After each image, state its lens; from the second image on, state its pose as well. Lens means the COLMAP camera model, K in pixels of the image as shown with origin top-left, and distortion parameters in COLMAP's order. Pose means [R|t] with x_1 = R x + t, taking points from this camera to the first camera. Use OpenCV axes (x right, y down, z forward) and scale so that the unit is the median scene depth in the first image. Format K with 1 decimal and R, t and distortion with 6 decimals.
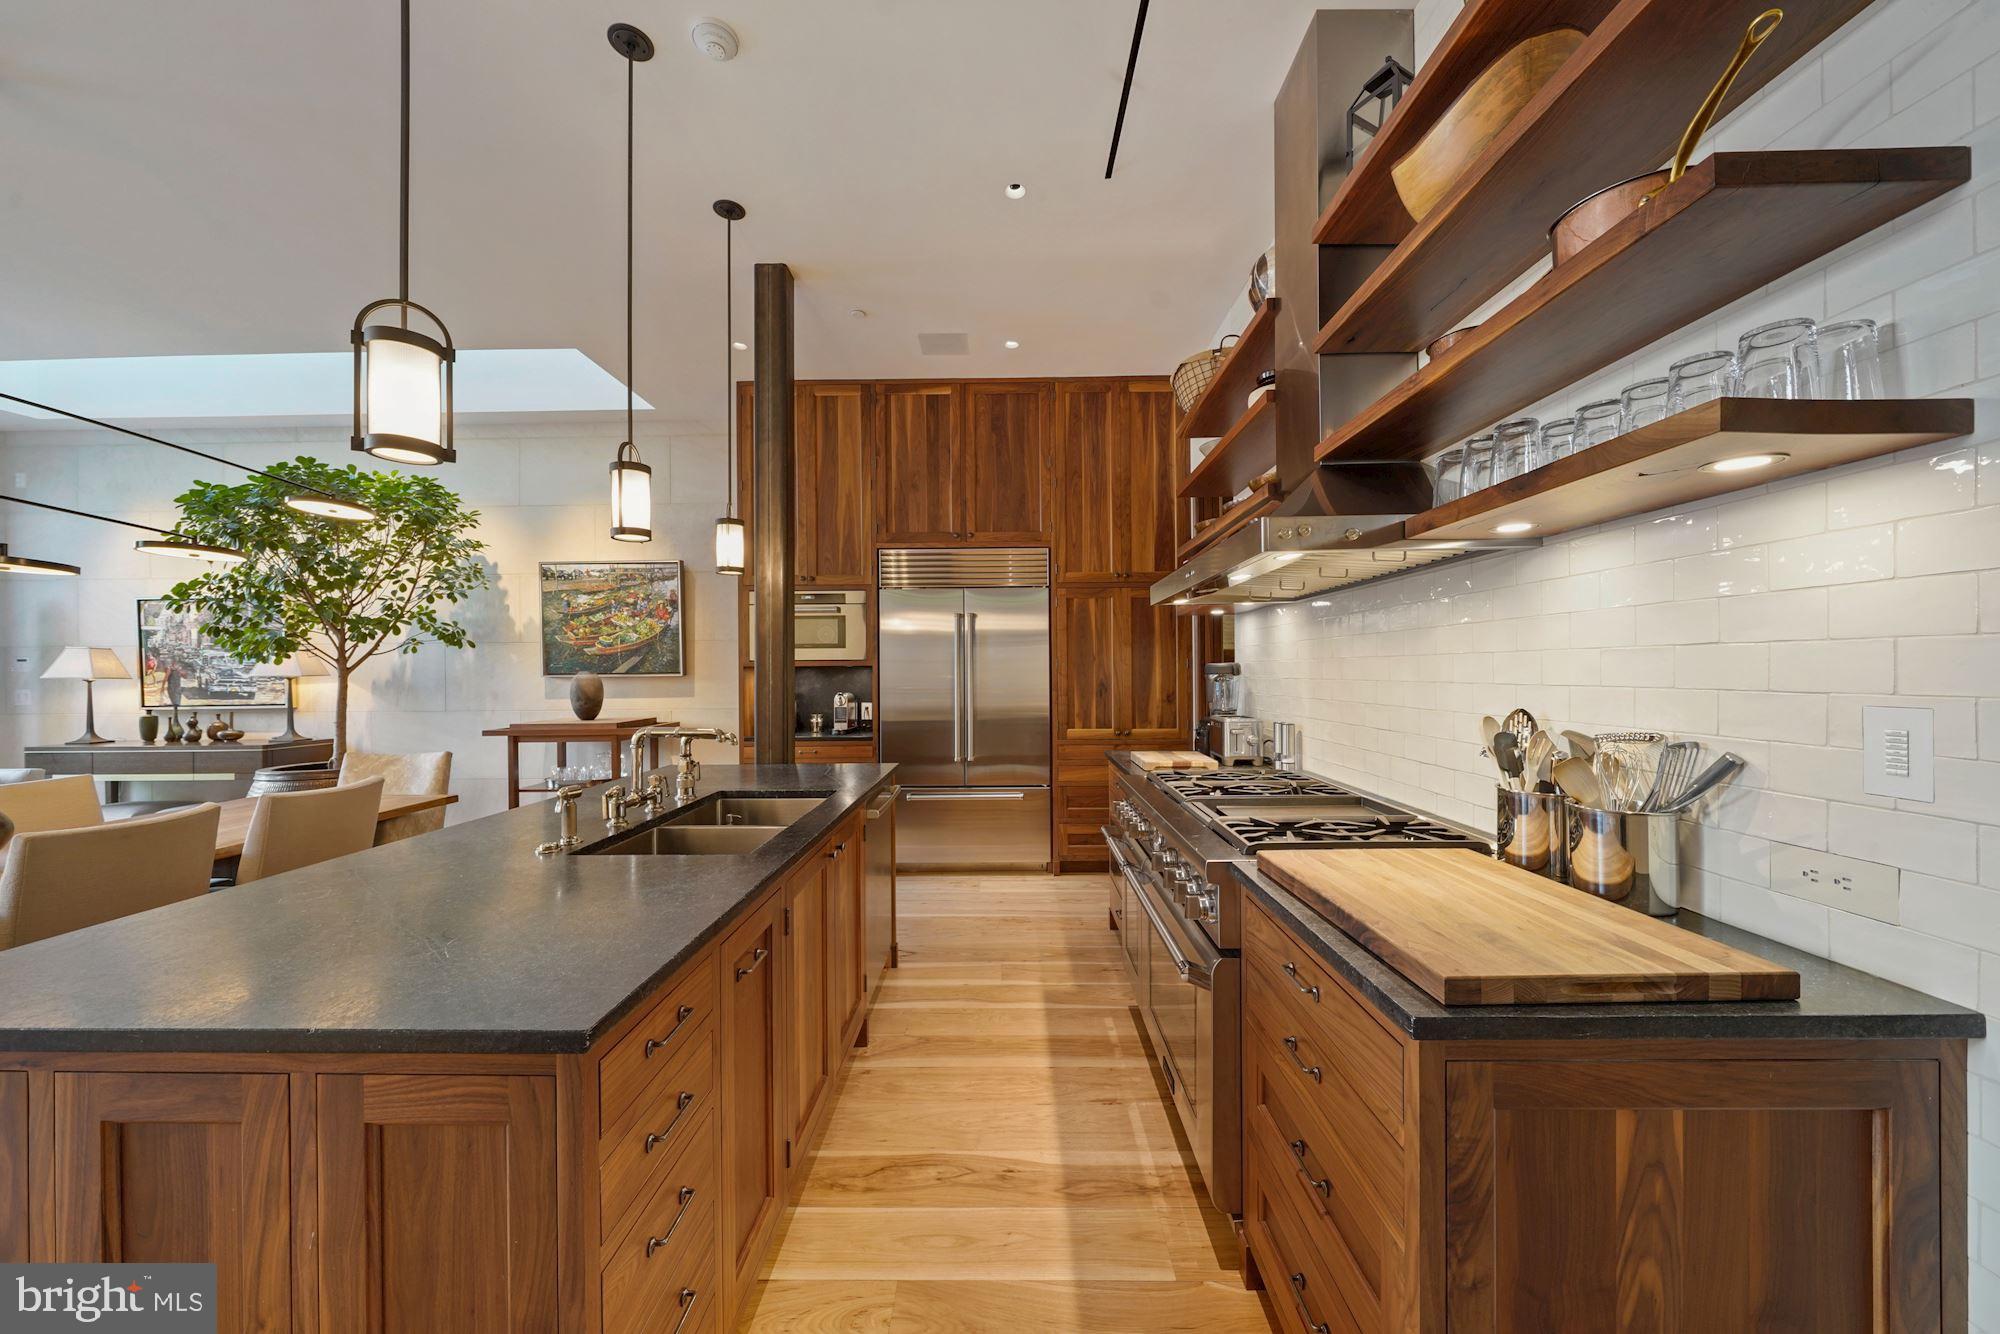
lens RADIAL K [[684.7, 0, 998.2], [0, 684.7, 672.0], [0, 0, 1]] dist [-0.007100, -0.000005]
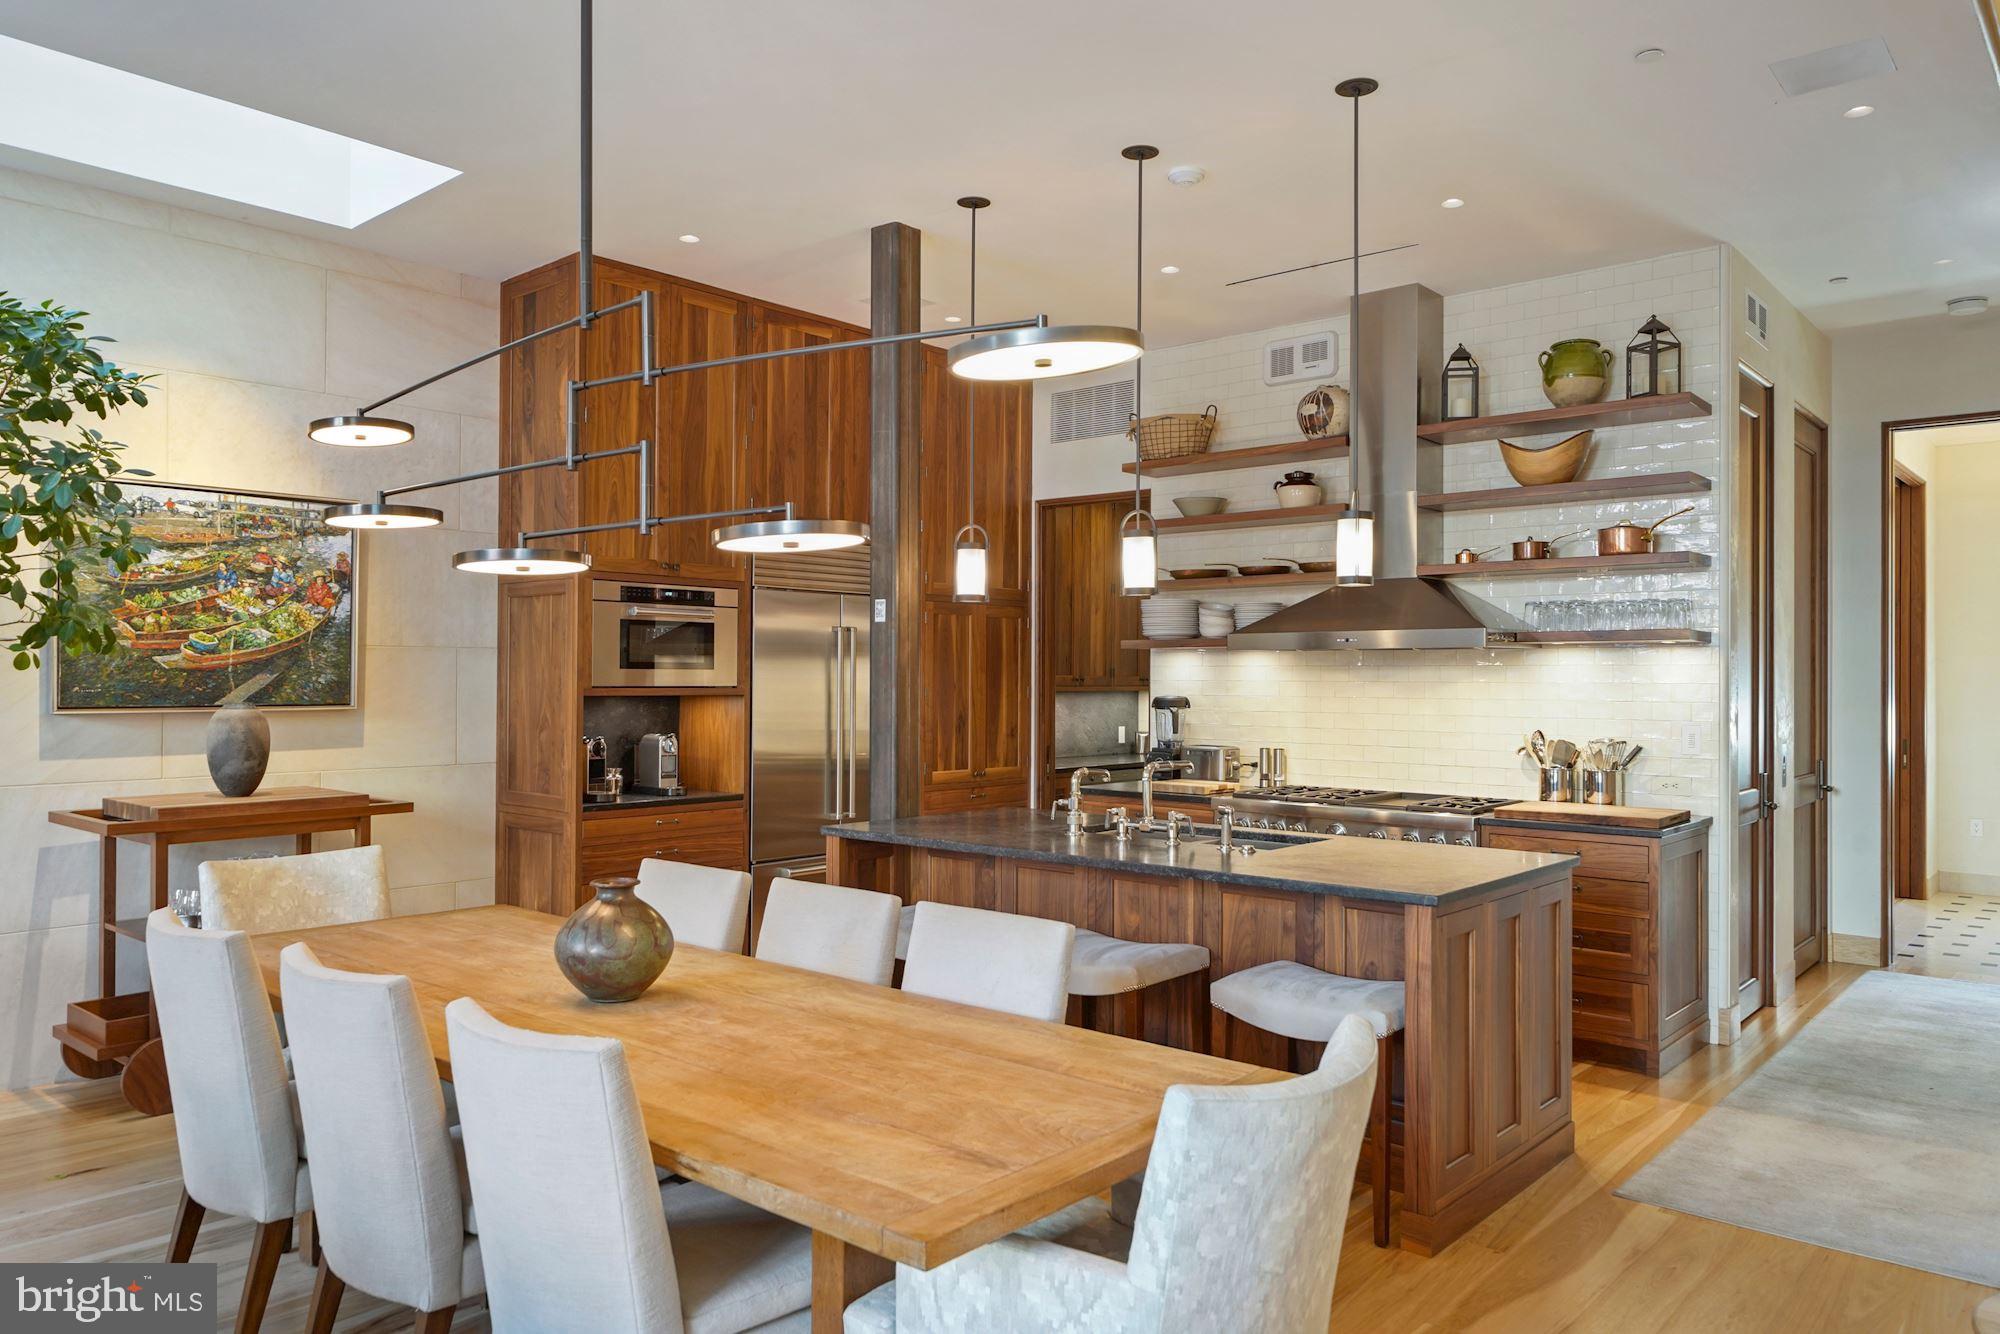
lens RADIAL K [[1351.8, 0, 1002.8], [0, 1351.8, 675.2], [0, 0, 1]] dist [-0.005619, 0.000673]
pose [[0.653438, 0.012716, 0.756873, -1.077360], [-0.008599, 0.999919, -0.009375, -0.018651], [-0.756931, -0.000383, 0.653495, -0.129660]]
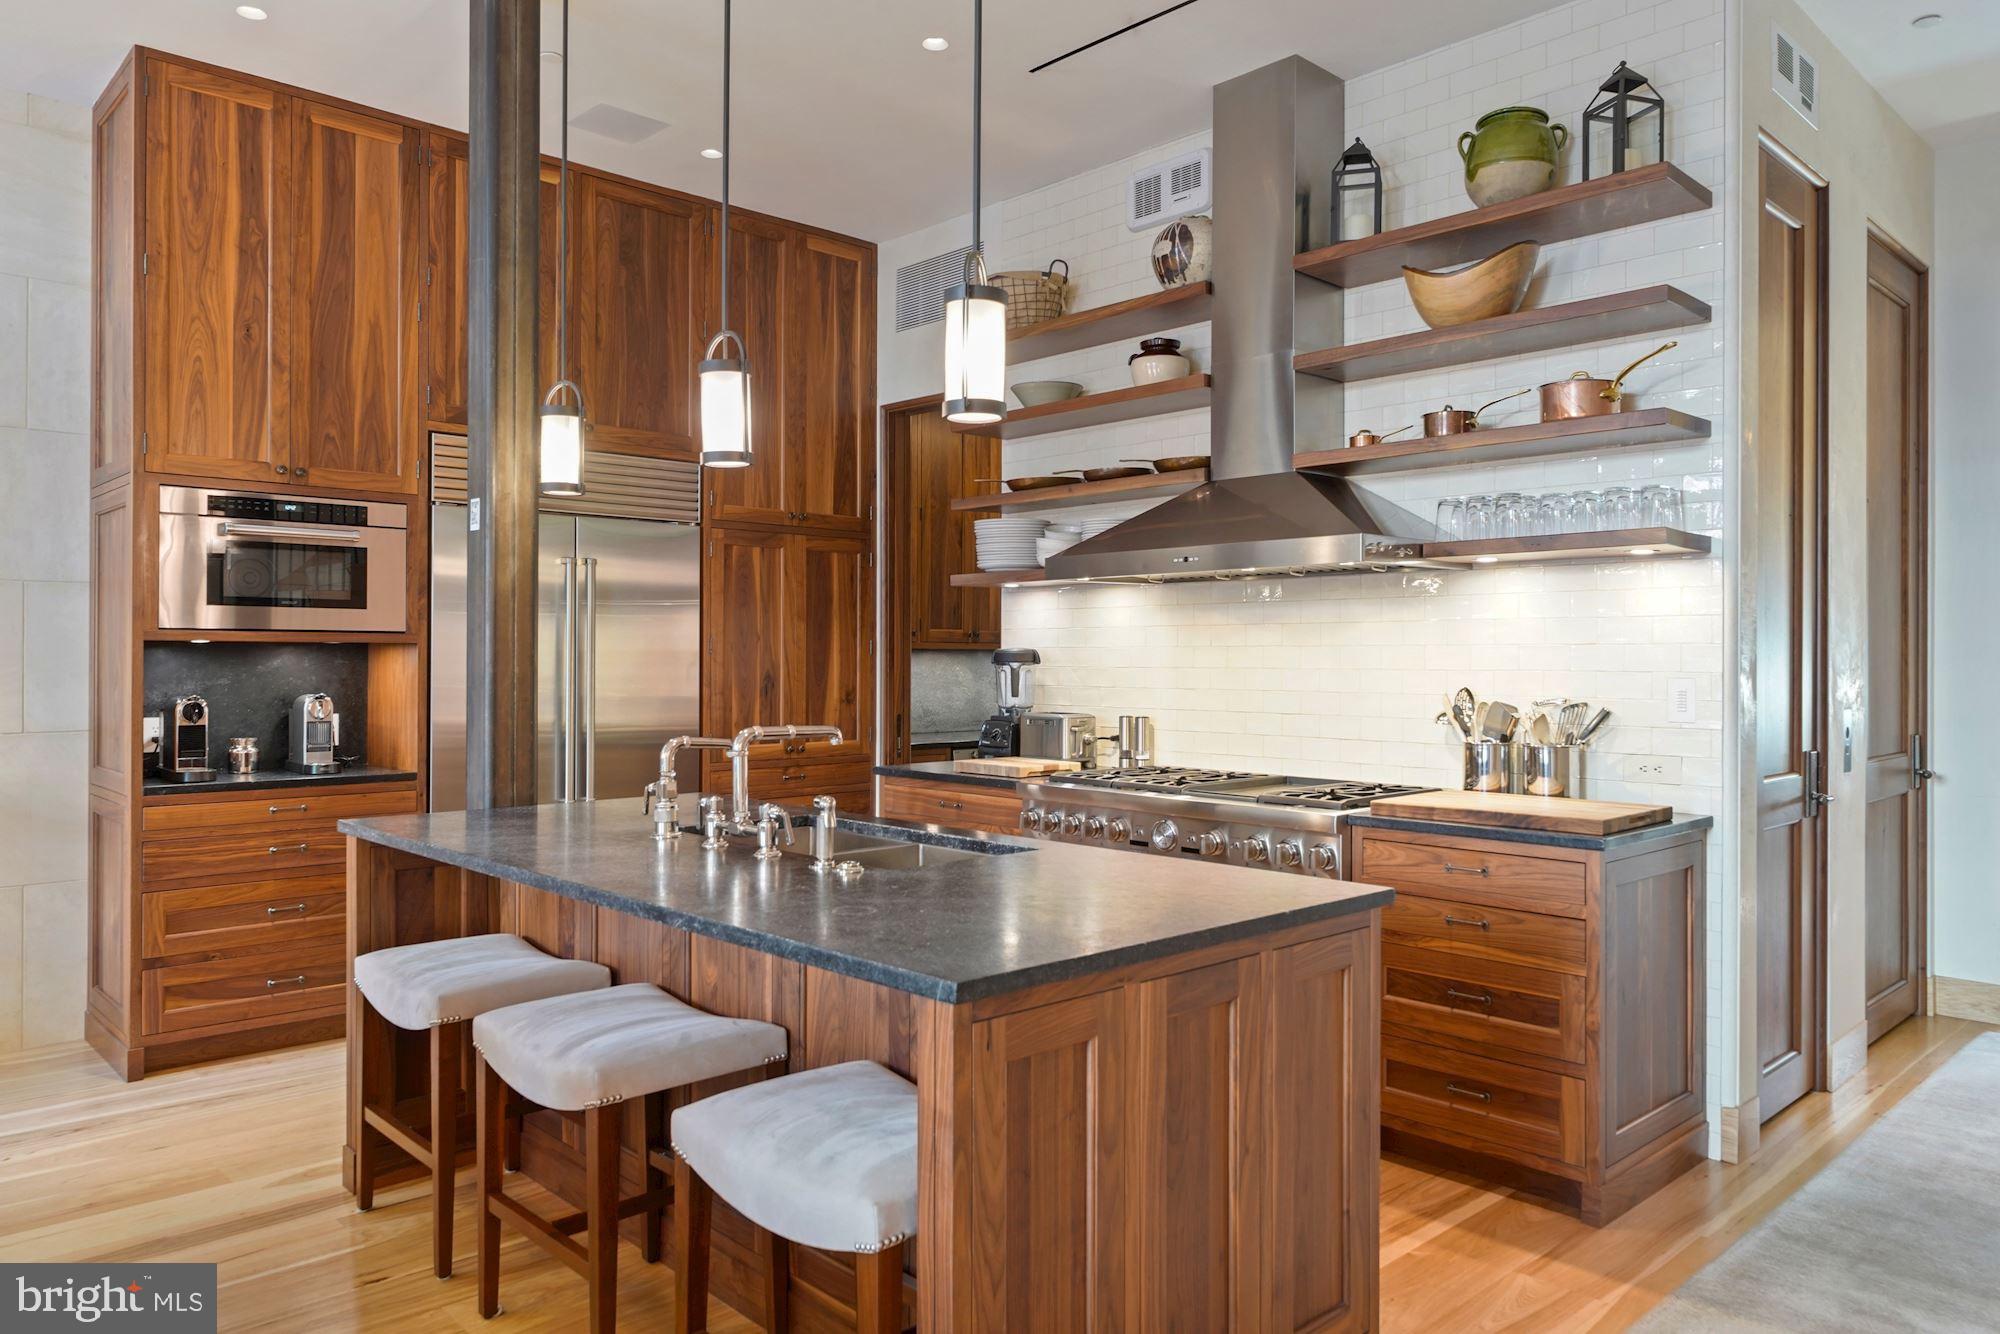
lens RADIAL K [[1351.8, 0, 999.0], [0, 1351.8, 661.0], [0, 0, 1]] dist [-0.005619, 0.000673]
pose [[0.718845, 0.008938, 0.695113, -0.600179], [-0.007472, 0.999959, -0.005131, 0.007195], [-0.695130, -0.001505, 0.718882, -0.100875]]
